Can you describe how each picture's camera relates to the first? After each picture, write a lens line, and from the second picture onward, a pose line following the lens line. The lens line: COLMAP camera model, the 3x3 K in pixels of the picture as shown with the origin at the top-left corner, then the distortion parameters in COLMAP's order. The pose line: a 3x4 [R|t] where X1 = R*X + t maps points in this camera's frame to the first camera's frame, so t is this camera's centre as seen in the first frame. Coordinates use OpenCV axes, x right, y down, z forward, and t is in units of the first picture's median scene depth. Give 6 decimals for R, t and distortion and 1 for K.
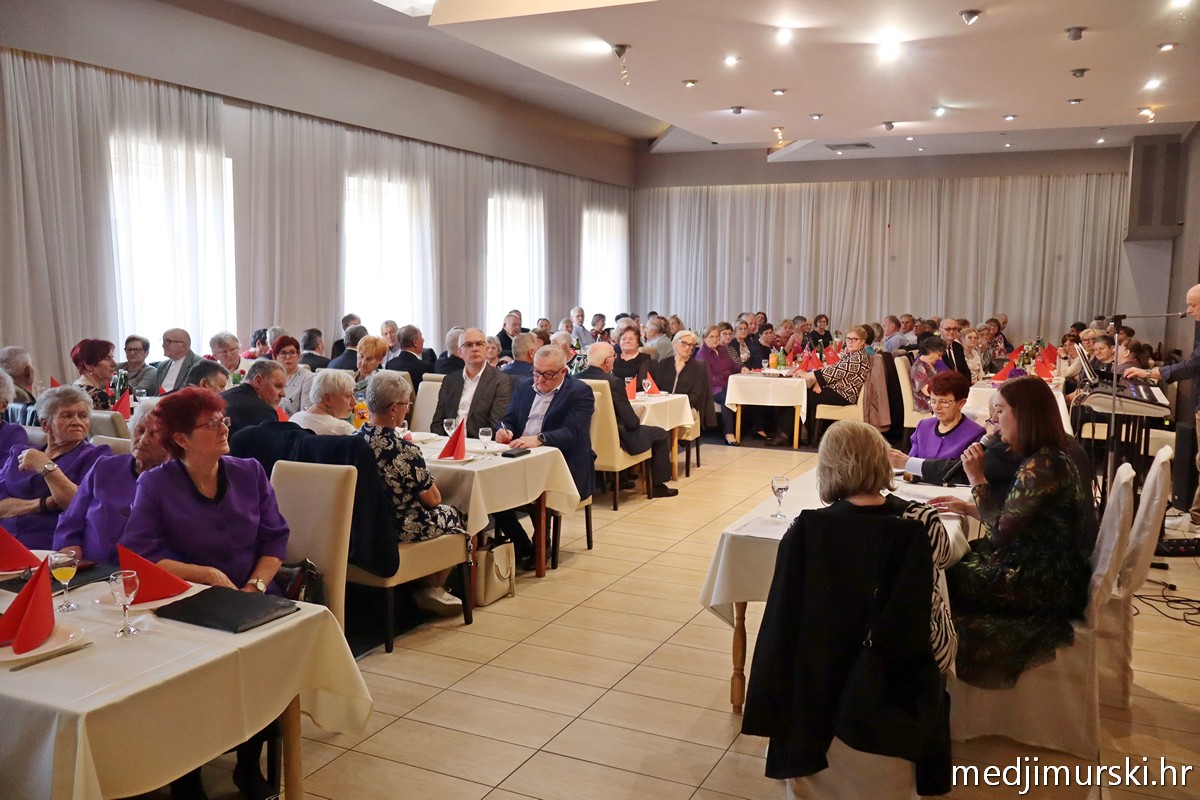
lens RADIAL K [[1010.7, 0, 600.0], [0, 1010.7, 400.0], [0, 0, 1]] dist [-0.015958, -0.005991]
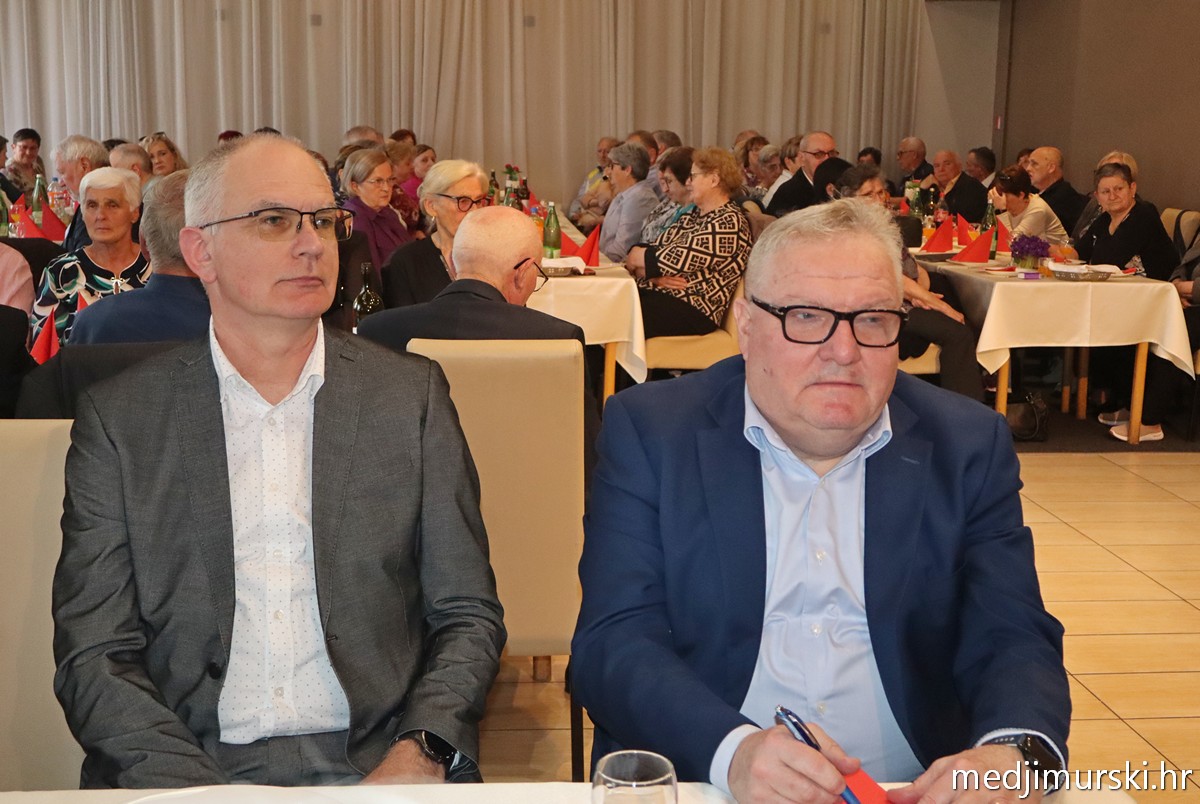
lens RADIAL K [[1600.4, 0, 600.3], [0, 1600.4, 361.7], [0, 0, 1]] dist [-0.049974, -0.042759]
pose [[0.860930, -0.075879, 0.503033, -0.163290], [0.051809, 0.996750, 0.061682, -0.032815], [-0.506078, -0.027043, 0.862063, 0.533691]]
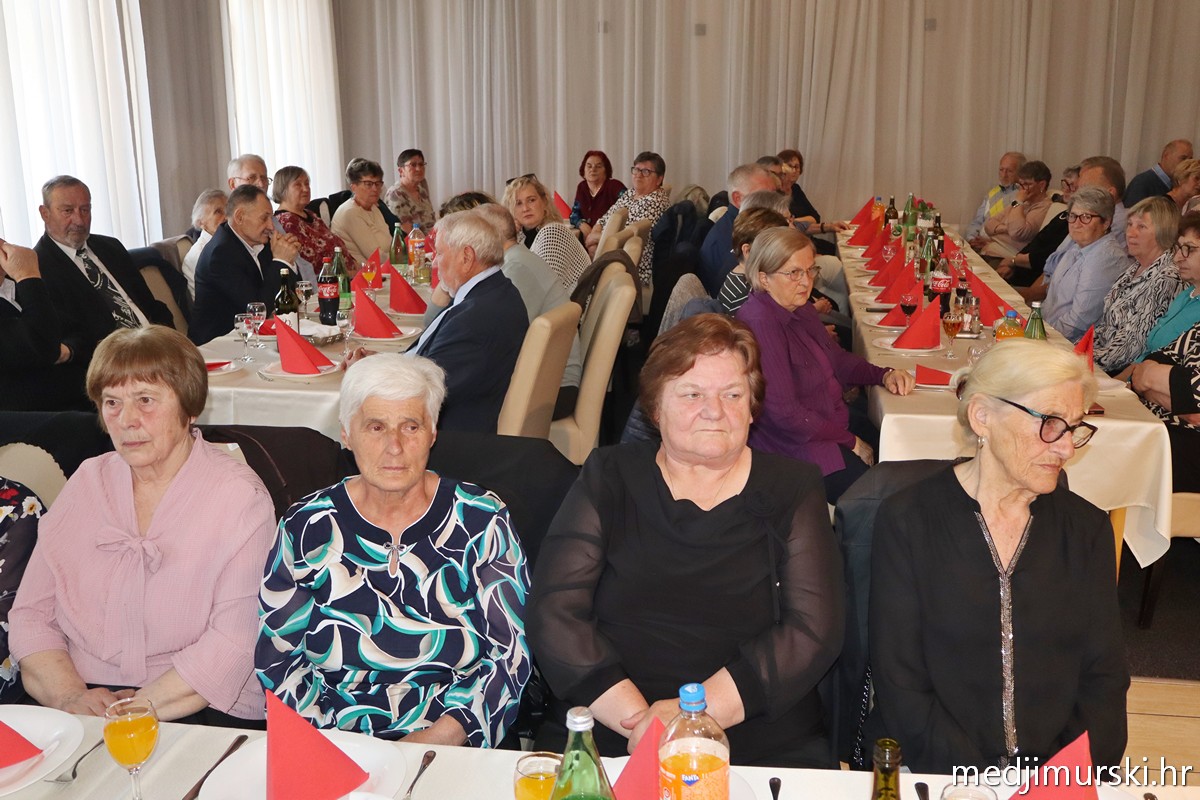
lens RADIAL K [[1284.9, 0, 600.0], [0, 1284.9, 400.0], [0, 0, 1]] dist [0.066597, -0.168575]
pose [[0.956898, -0.082507, 0.278458, -0.059429], [0.047281, 0.990263, 0.130937, -0.096955], [-0.286549, -0.112128, 0.951481, 0.833130]]
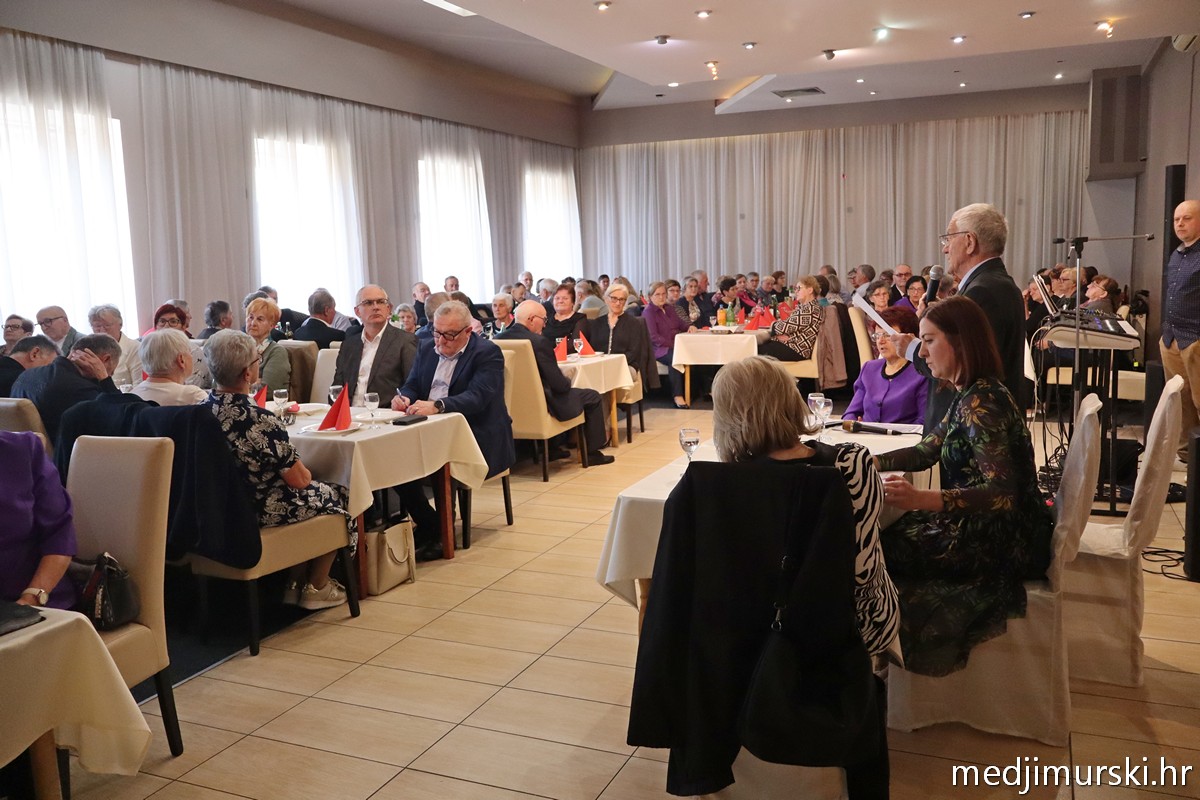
lens RADIAL K [[1010.7, 0, 600.0], [0, 1010.7, 400.0], [0, 0, 1]] dist [-0.015958, -0.005991]
pose [[0.998733, -0.044242, 0.023999, 0.040028], [0.043655, 0.998748, 0.024426, 0.012959], [-0.025050, -0.023347, 0.999414, 0.073085]]
